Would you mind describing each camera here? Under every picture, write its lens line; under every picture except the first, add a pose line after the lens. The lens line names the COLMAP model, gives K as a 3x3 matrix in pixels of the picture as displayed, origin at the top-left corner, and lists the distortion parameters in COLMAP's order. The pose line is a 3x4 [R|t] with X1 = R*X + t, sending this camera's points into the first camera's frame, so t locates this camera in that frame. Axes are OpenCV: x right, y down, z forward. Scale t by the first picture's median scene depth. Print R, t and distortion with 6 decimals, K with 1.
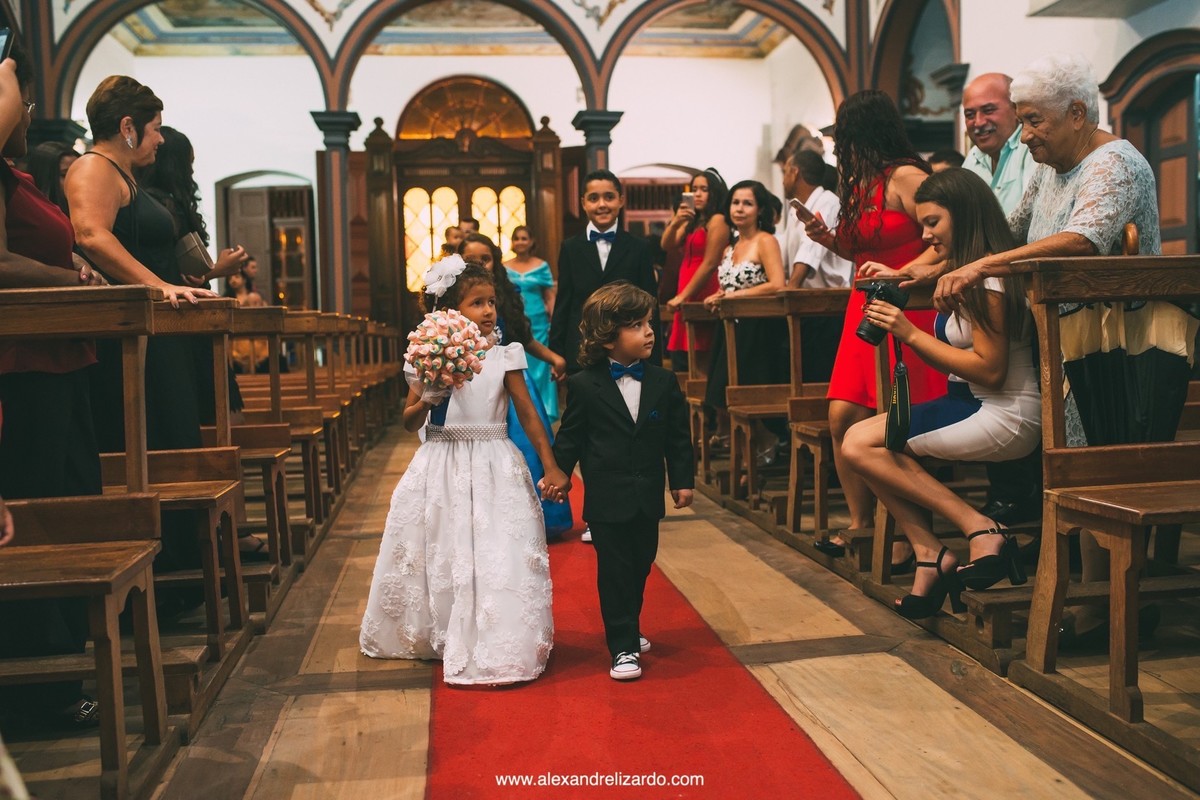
lens RADIAL K [[1175.9, 0, 600.0], [0, 1175.9, 400.0], [0, 0, 1]] dist [-0.022204, 0.028802]
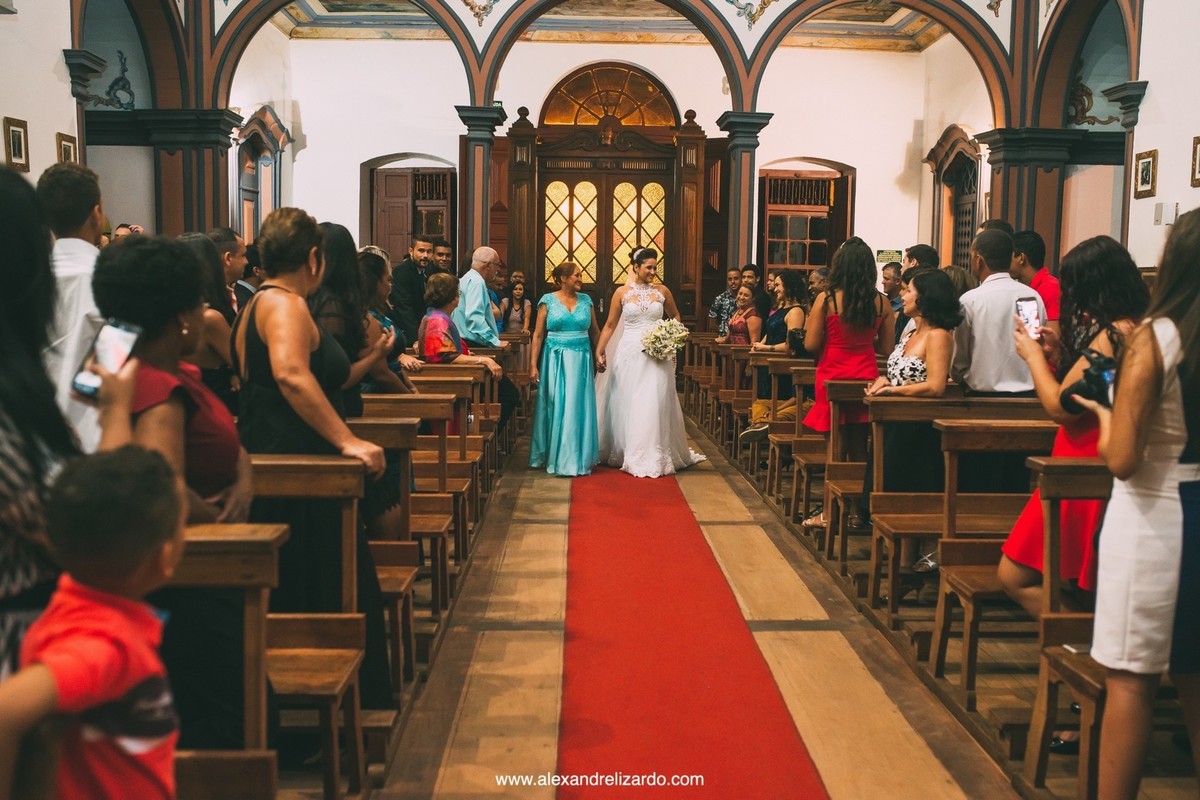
lens RADIAL K [[1169.4, 0, 600.0], [0, 1169.4, 400.0], [0, 0, 1]] dist [-0.056524, 0.127993]
pose [[0.992755, 0.052162, -0.108243, -0.003825], [-0.047893, 0.997983, 0.041676, -0.037855], [0.110199, -0.036189, 0.993251, 0.014324]]
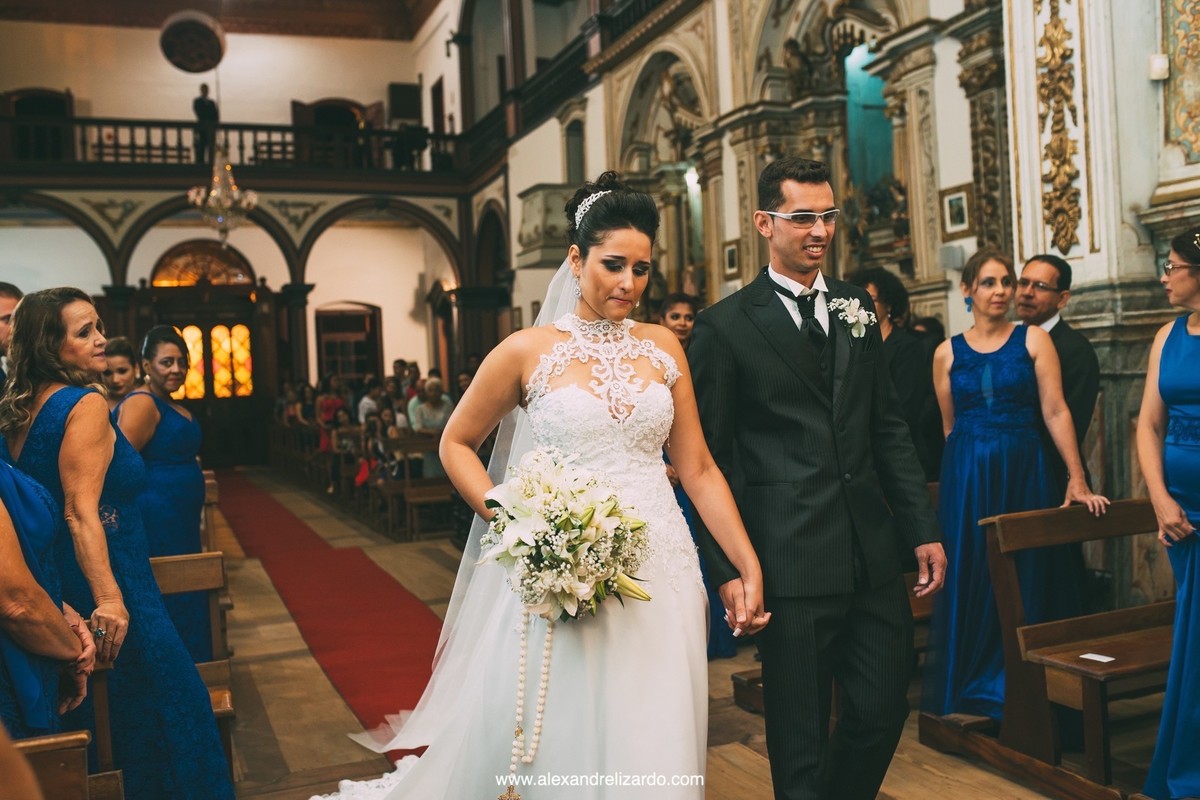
lens RADIAL K [[1175.9, 0, 600.0], [0, 1175.9, 400.0], [0, 0, 1]] dist [-0.022204, 0.028802]
pose [[0.972835, -0.021739, 0.230478, 0.022992], [0.032860, 0.998468, -0.044521, -0.008704], [-0.229157, 0.050886, 0.972058, -0.533249]]
